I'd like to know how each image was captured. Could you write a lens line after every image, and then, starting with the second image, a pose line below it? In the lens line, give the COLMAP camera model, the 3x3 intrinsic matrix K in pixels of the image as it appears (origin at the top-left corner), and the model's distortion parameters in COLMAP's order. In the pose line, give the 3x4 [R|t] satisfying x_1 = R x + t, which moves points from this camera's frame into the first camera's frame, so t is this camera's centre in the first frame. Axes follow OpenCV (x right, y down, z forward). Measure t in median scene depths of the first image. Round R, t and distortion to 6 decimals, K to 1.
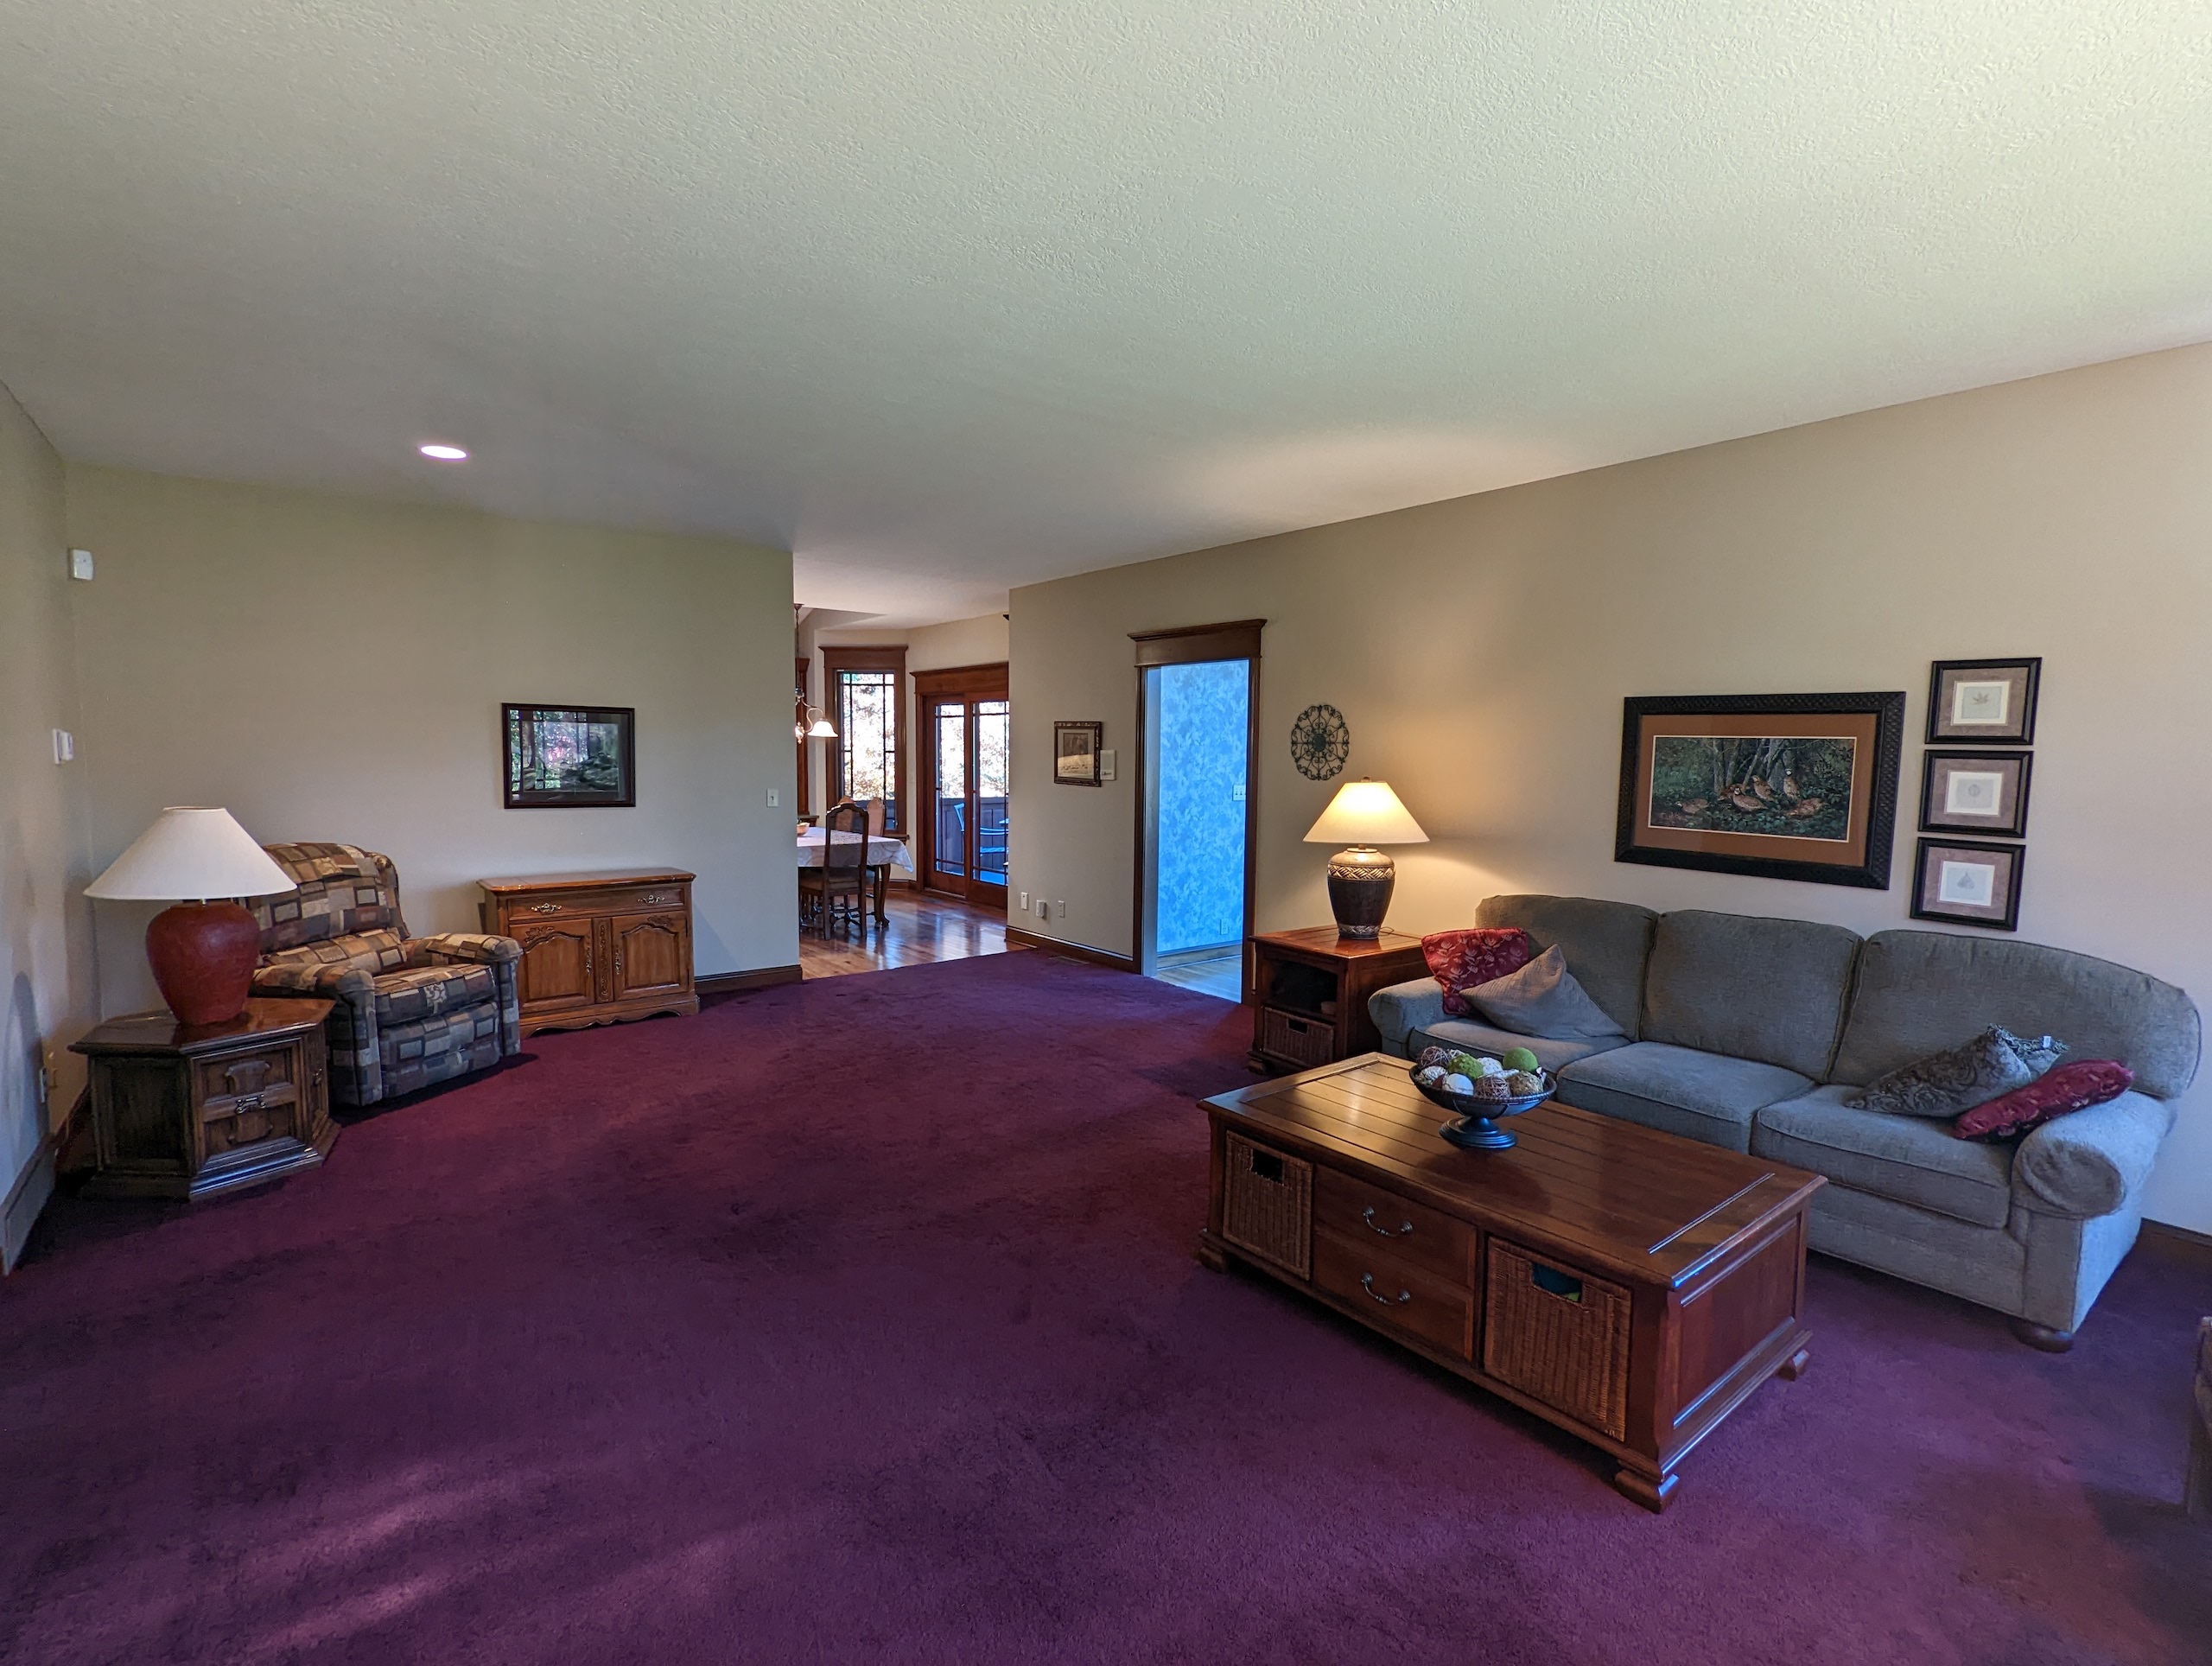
lens RADIAL K [[1046.0, 0, 1108.0], [0, 1046.0, 830.7], [0, 0, 1]] dist [0.003857, -0.000175]
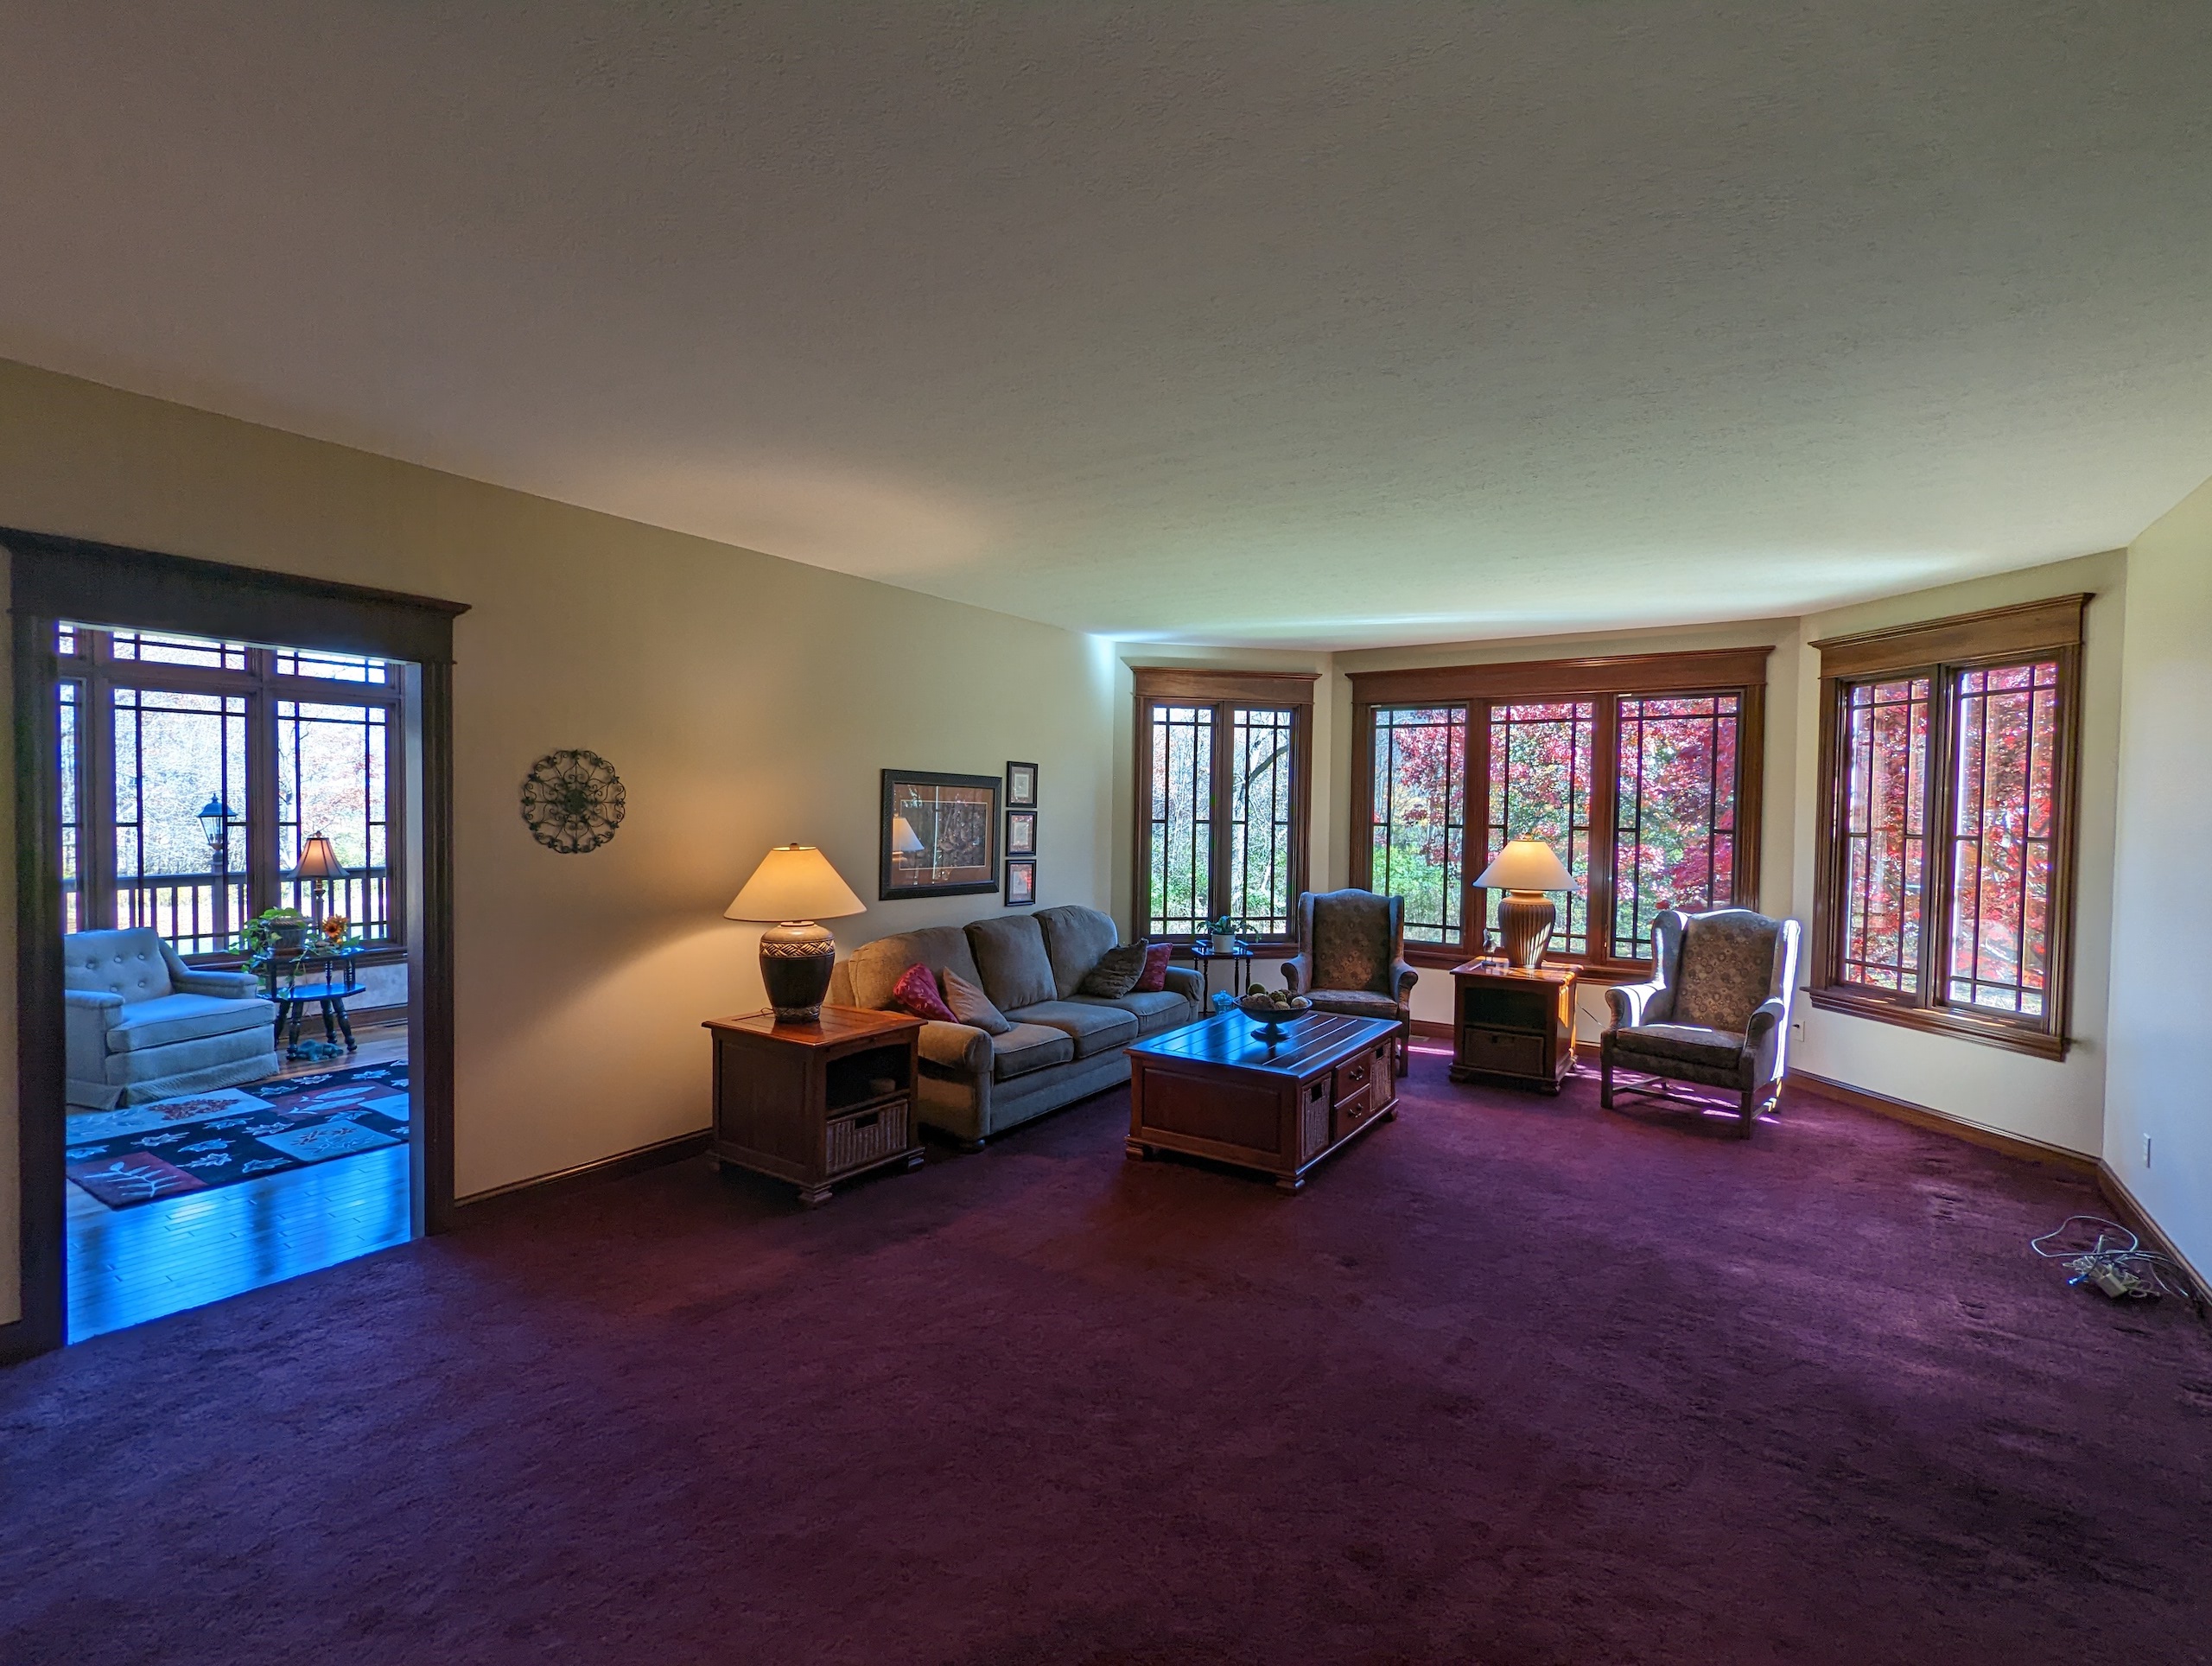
lens RADIAL K [[1046.0, 0, 1108.2], [0, 1046.0, 839.7], [0, 0, 1]] dist [0.003857, -0.000175]
pose [[-0.306431, -0.037171, 0.951167, -0.688768], [0.065430, 0.996051, 0.060004, -0.088951], [-0.949642, 0.080622, -0.302789, 1.002220]]
